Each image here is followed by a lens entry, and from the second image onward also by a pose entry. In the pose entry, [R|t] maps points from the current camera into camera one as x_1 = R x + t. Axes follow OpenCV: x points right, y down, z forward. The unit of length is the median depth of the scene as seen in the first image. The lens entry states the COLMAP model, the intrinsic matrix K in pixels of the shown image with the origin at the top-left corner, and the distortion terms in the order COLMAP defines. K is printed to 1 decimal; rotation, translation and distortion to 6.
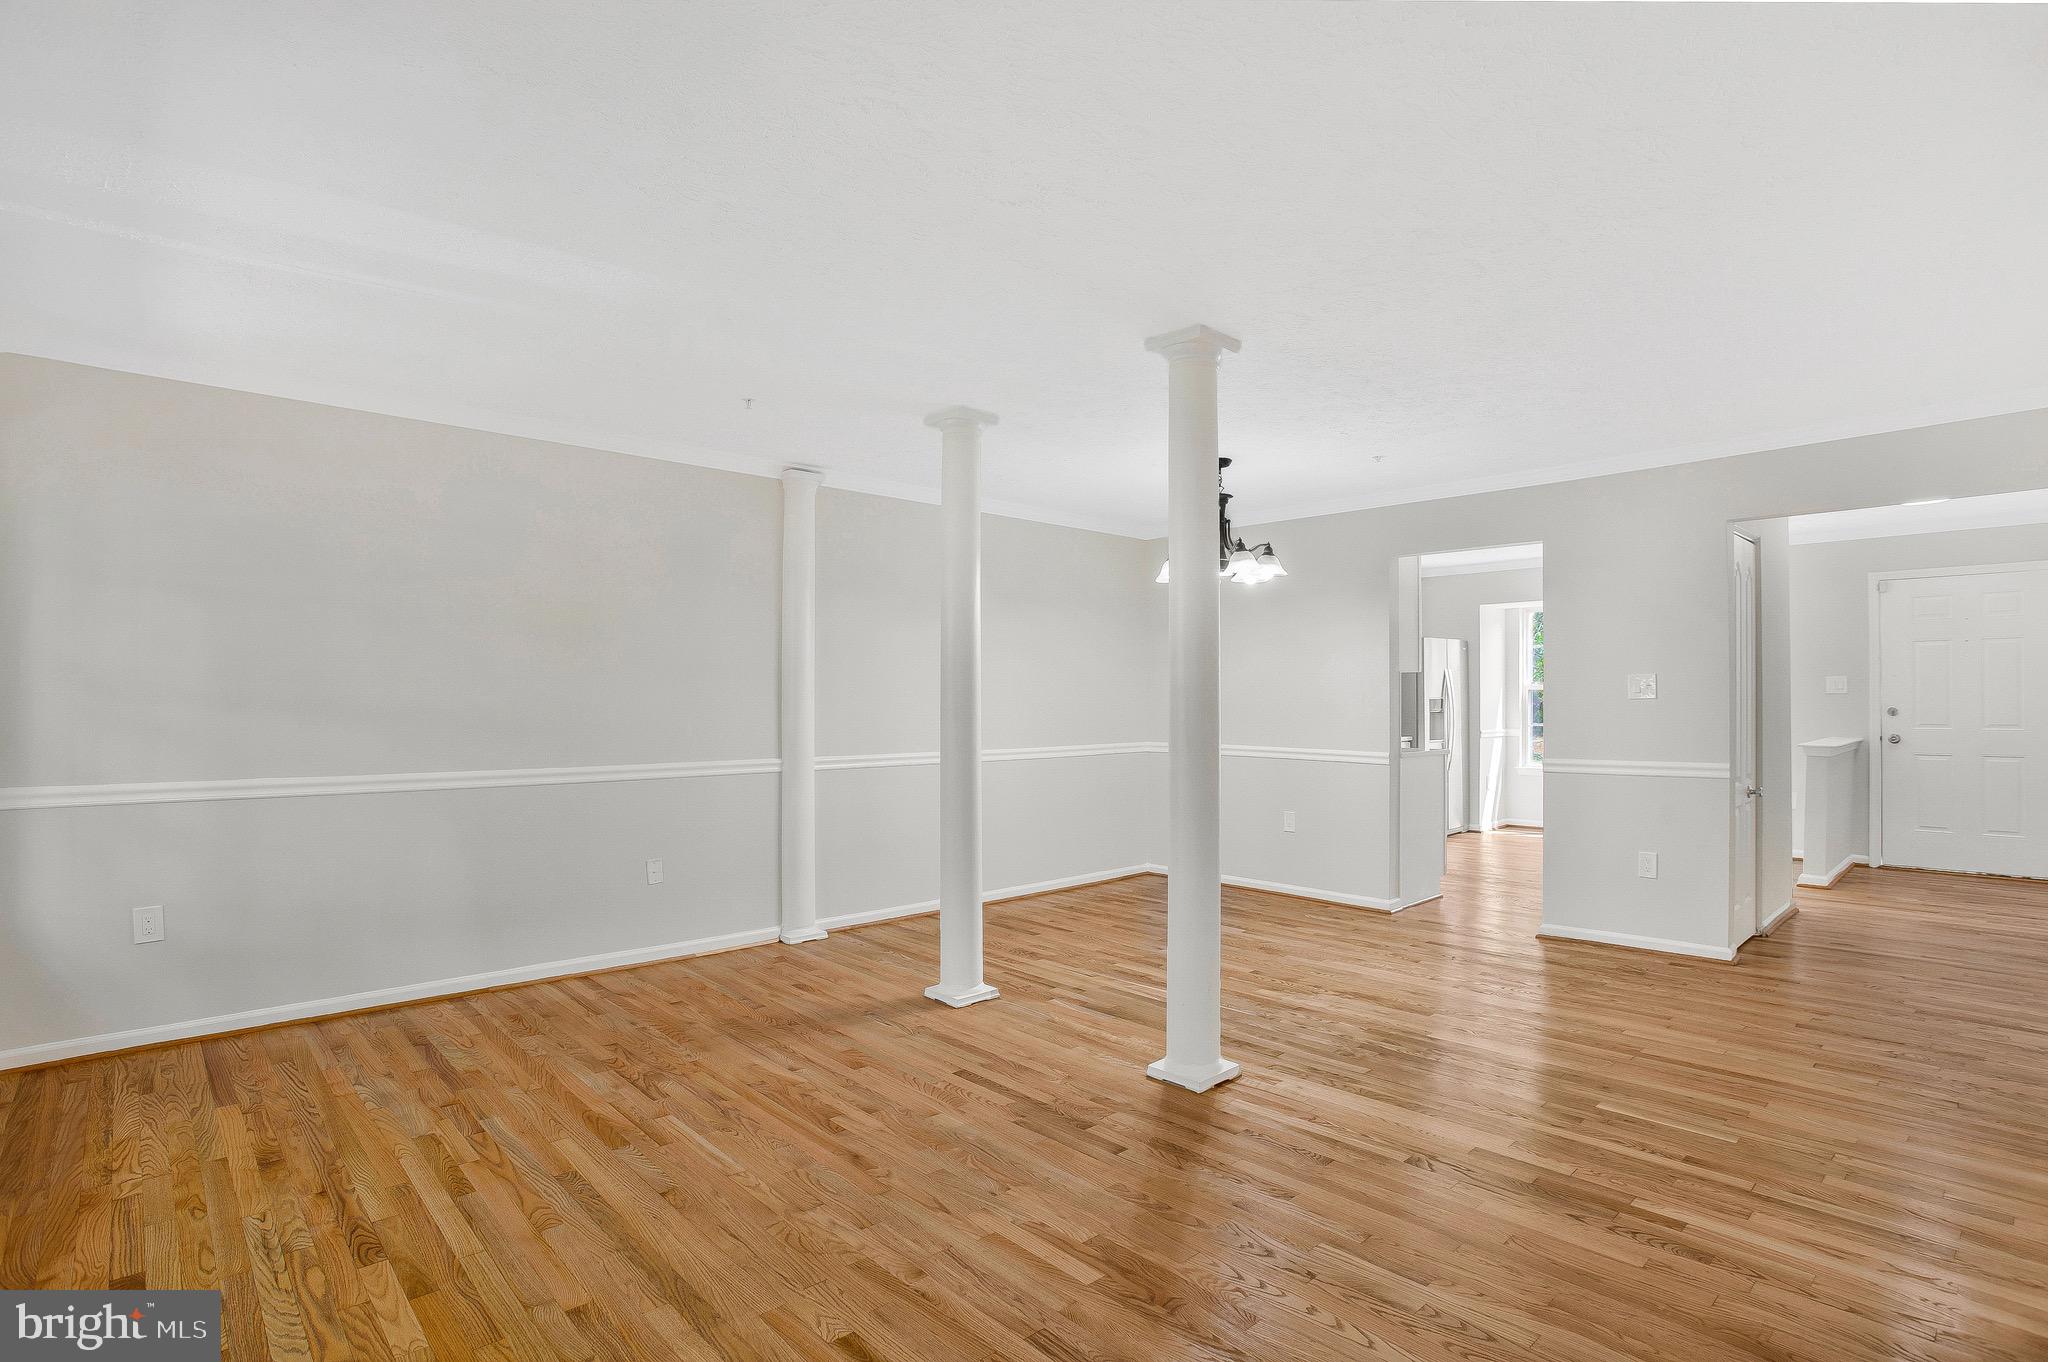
lens RADIAL K [[1004.5, 0, 1059.4], [0, 1004.5, 683.5], [0, 0, 1]] dist [-0.091867, 0.039986]
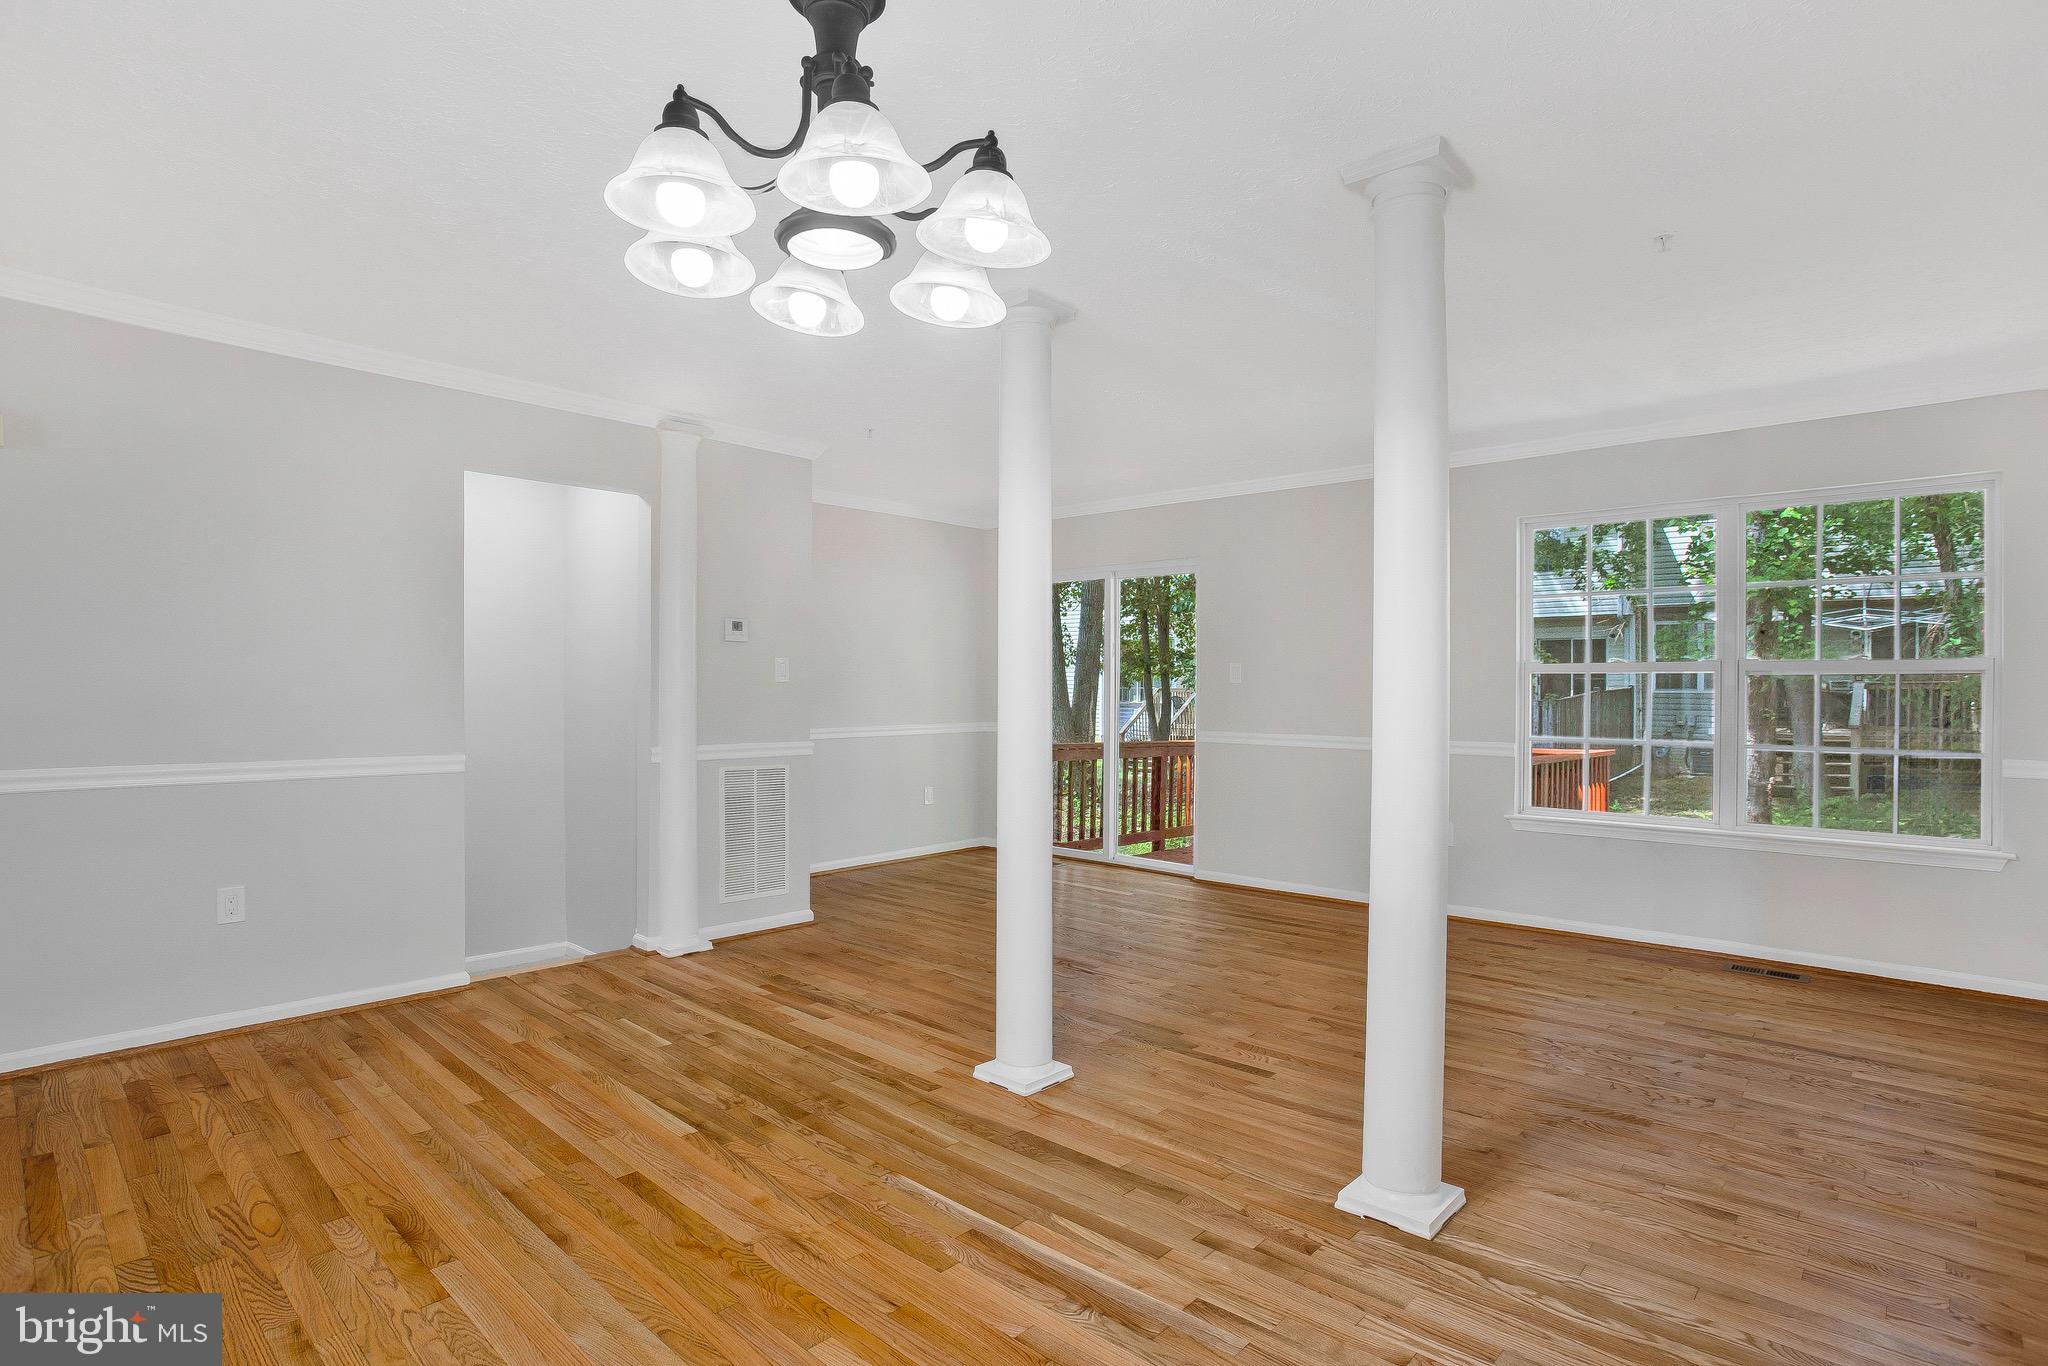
lens RADIAL K [[1025.0, 0, 1024.0], [0, 1025.0, 683.0], [0, 0, 1]] dist [-0.070362, 0.031647]
pose [[-0.999028, -0.002607, -0.043995, 0.183278], [-0.001665, 0.999769, -0.021426, 0.040648], [0.044040, -0.021332, -0.998802, 2.030917]]
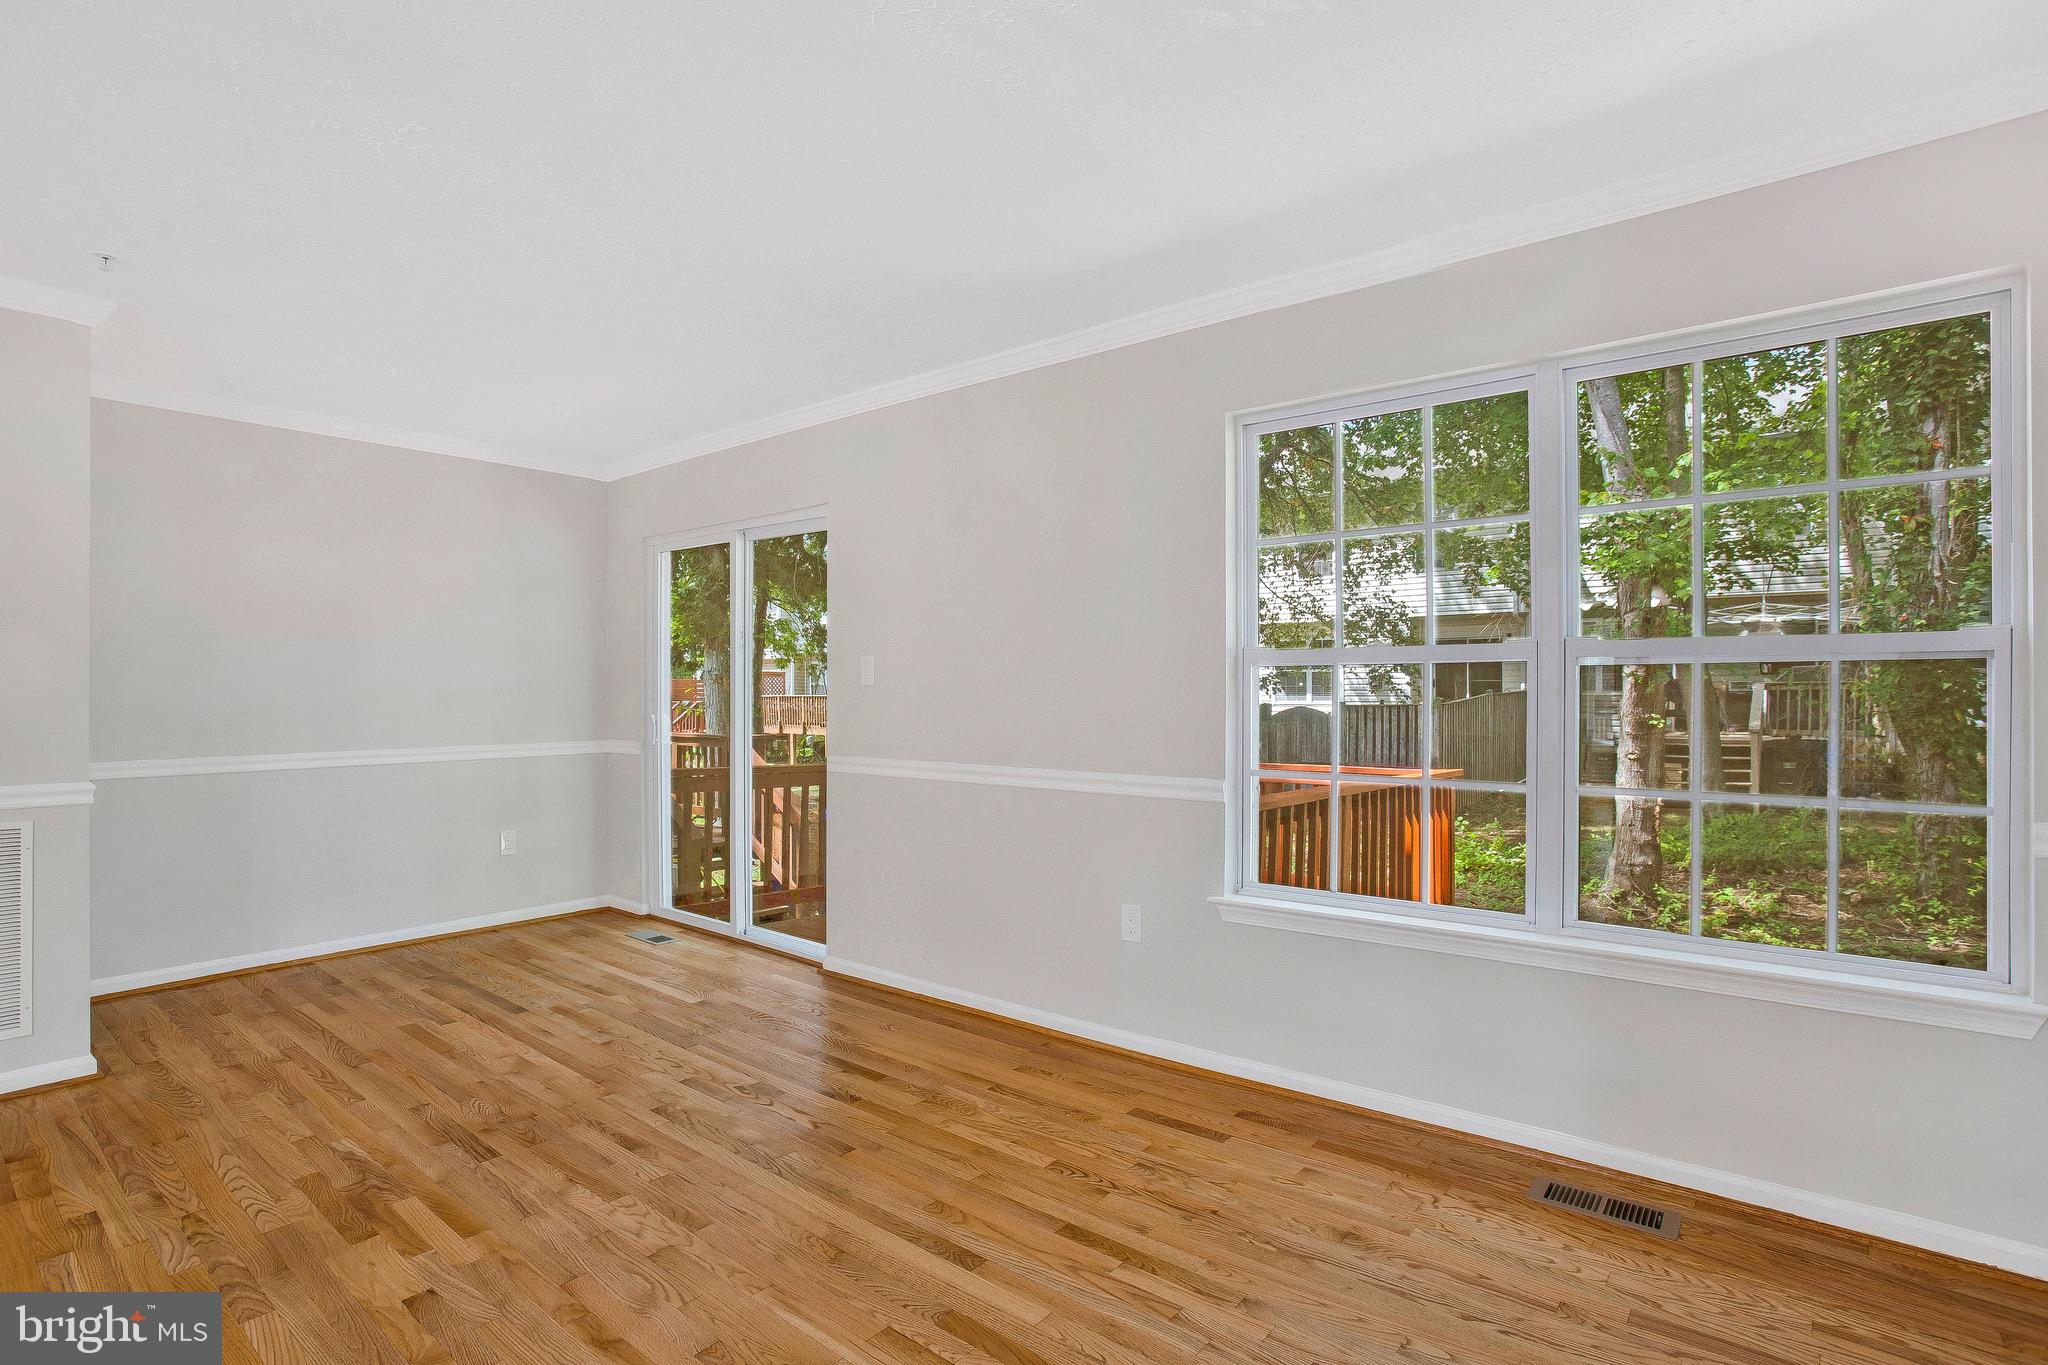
lens RADIAL K [[1006.3, 0, 1018.6], [0, 1006.3, 695.4], [0, 0, 1]] dist [-0.056944, 0.018839]
pose [[-0.995111, 0.003129, -0.098709, -0.359311], [0.004544, 0.999890, -0.014115, 0.031027], [0.098654, -0.014494, -0.995016, 1.430247]]
